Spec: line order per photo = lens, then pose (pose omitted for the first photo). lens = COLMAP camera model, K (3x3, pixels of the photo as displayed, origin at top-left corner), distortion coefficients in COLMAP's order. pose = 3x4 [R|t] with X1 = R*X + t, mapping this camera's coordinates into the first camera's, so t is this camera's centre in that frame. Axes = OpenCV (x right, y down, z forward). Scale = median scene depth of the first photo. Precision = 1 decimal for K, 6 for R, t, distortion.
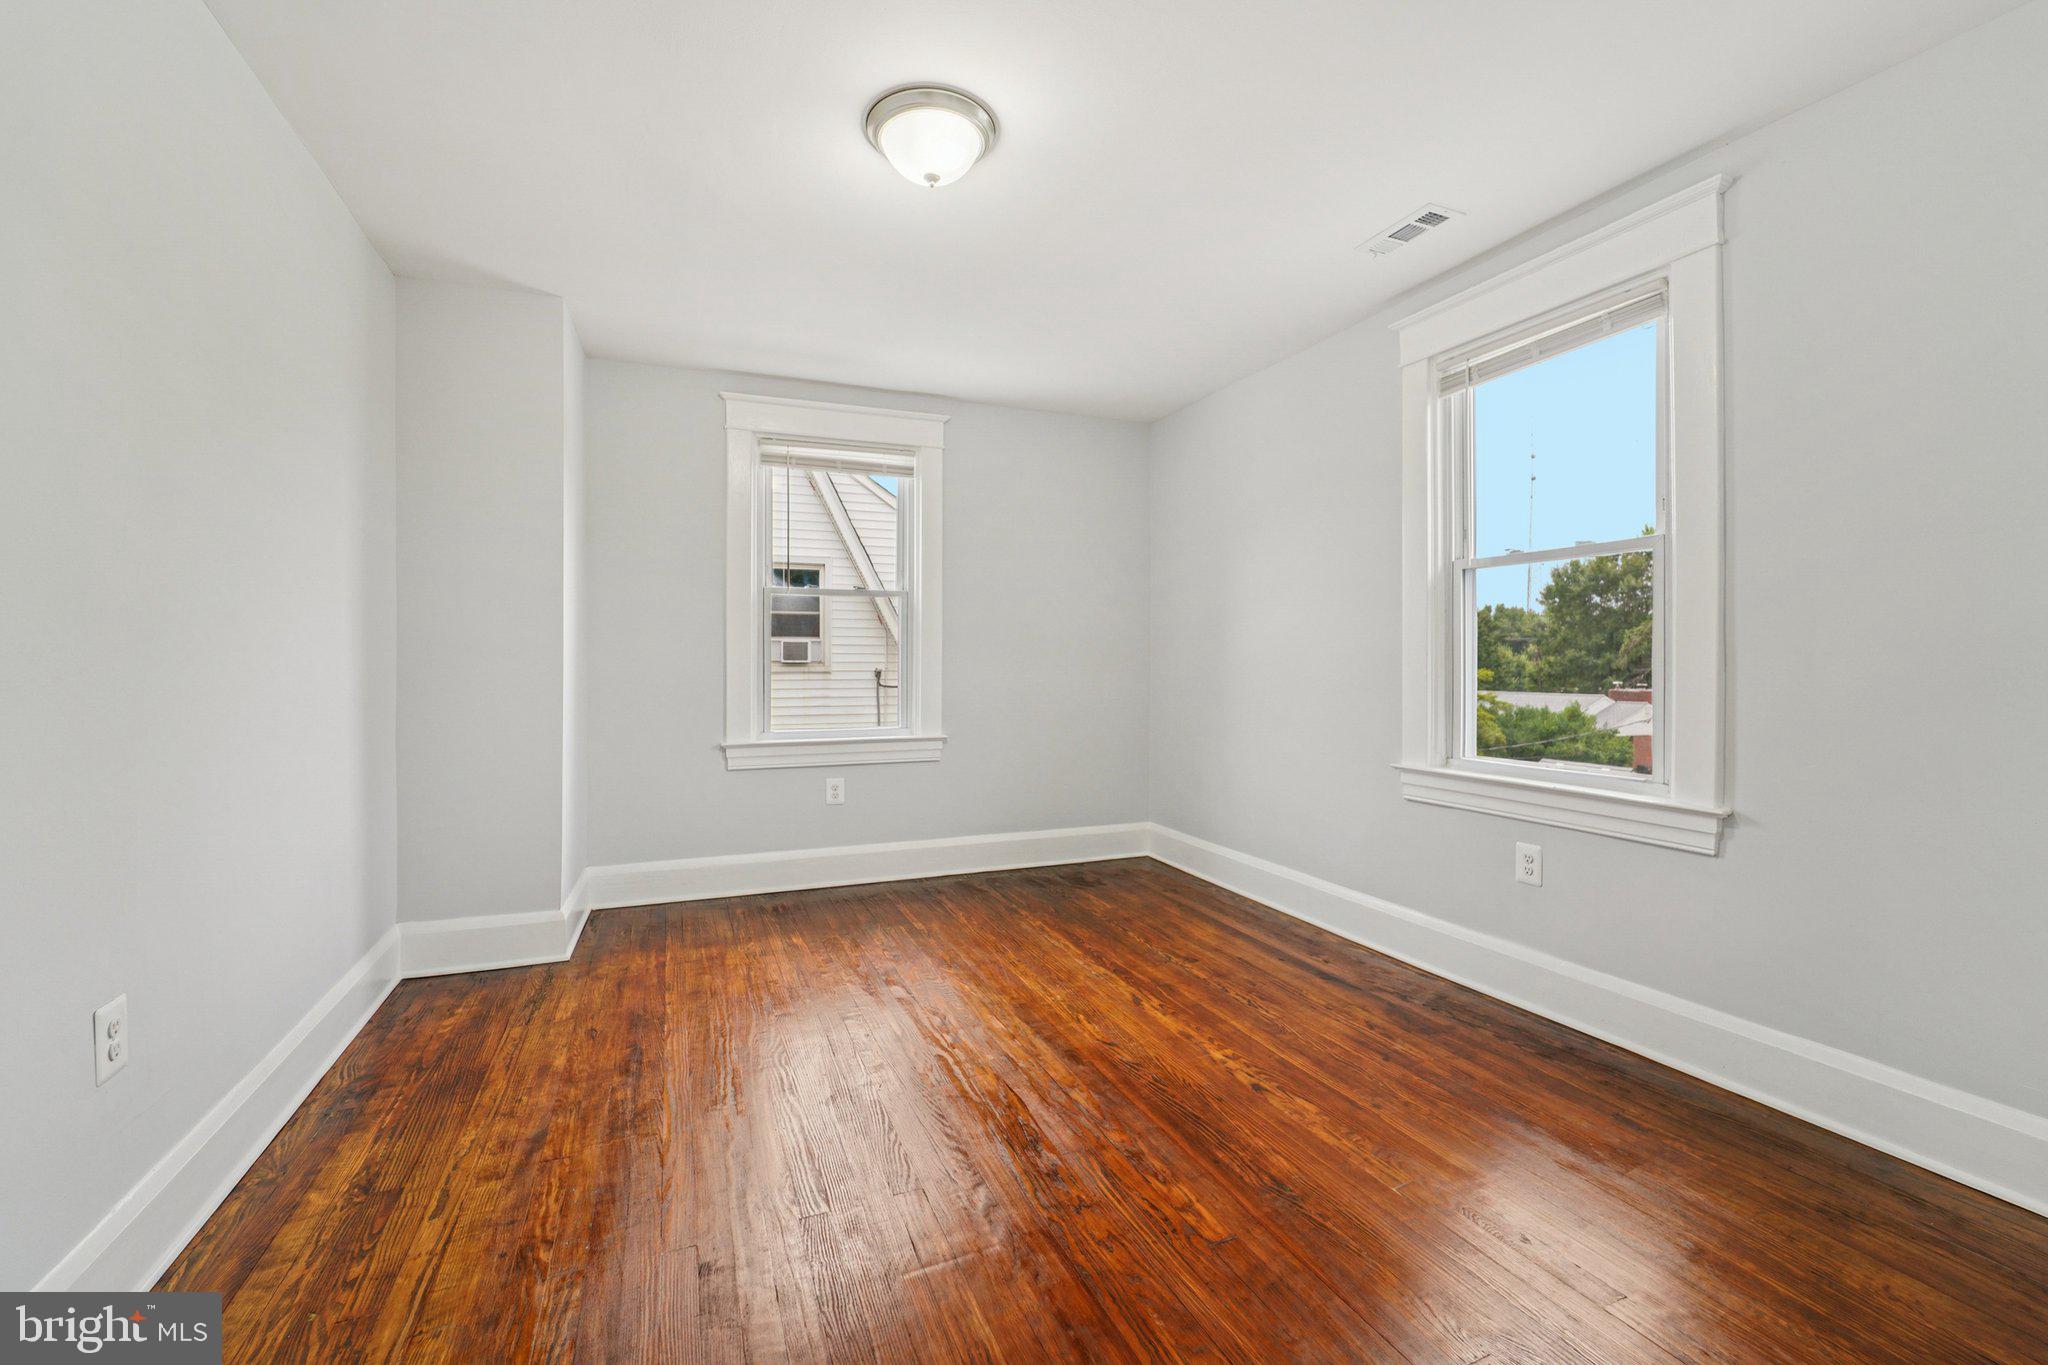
lens RADIAL K [[890.4, 0, 1025.6], [0, 890.4, 668.0], [0, 0, 1]] dist [-0.010157, -0.000120]
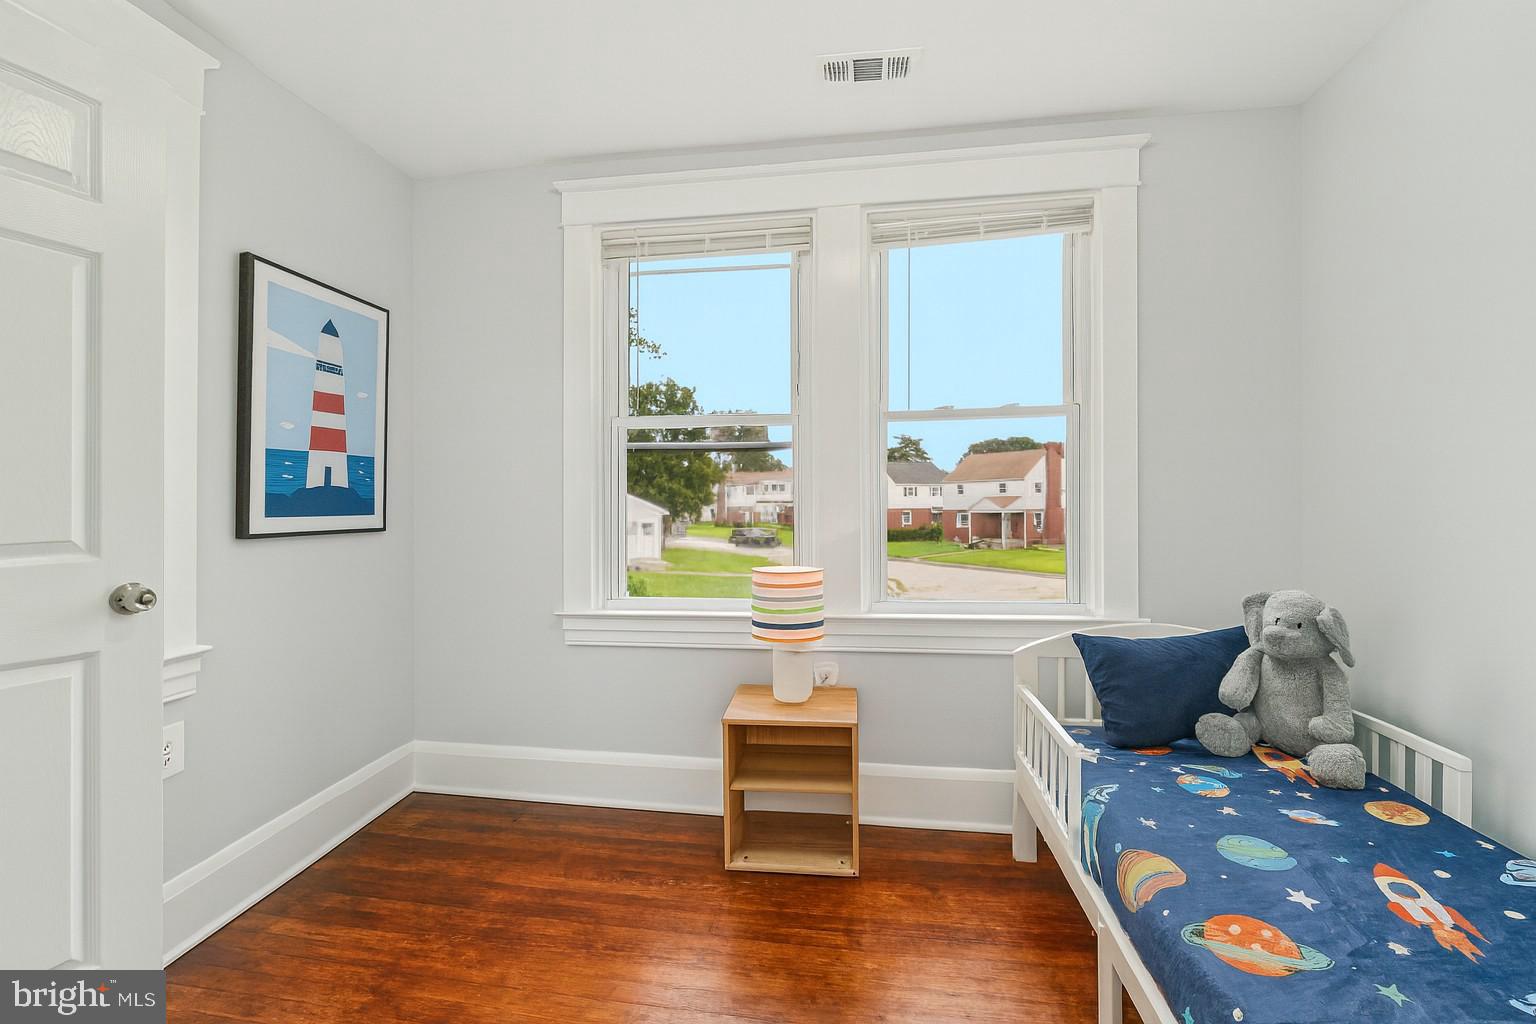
lens RADIAL K [[703.0, 0, 768.0], [0, 703.0, 512.0], [0, 0, 1]] dist [-0.014203, -0.000121]
pose [[0.512645, -0.003721, 0.858592, -0.283994], [0.011953, 0.999925, -0.002803, -0.003851], [-0.858517, 0.011700, 0.512651, 0.700236]]
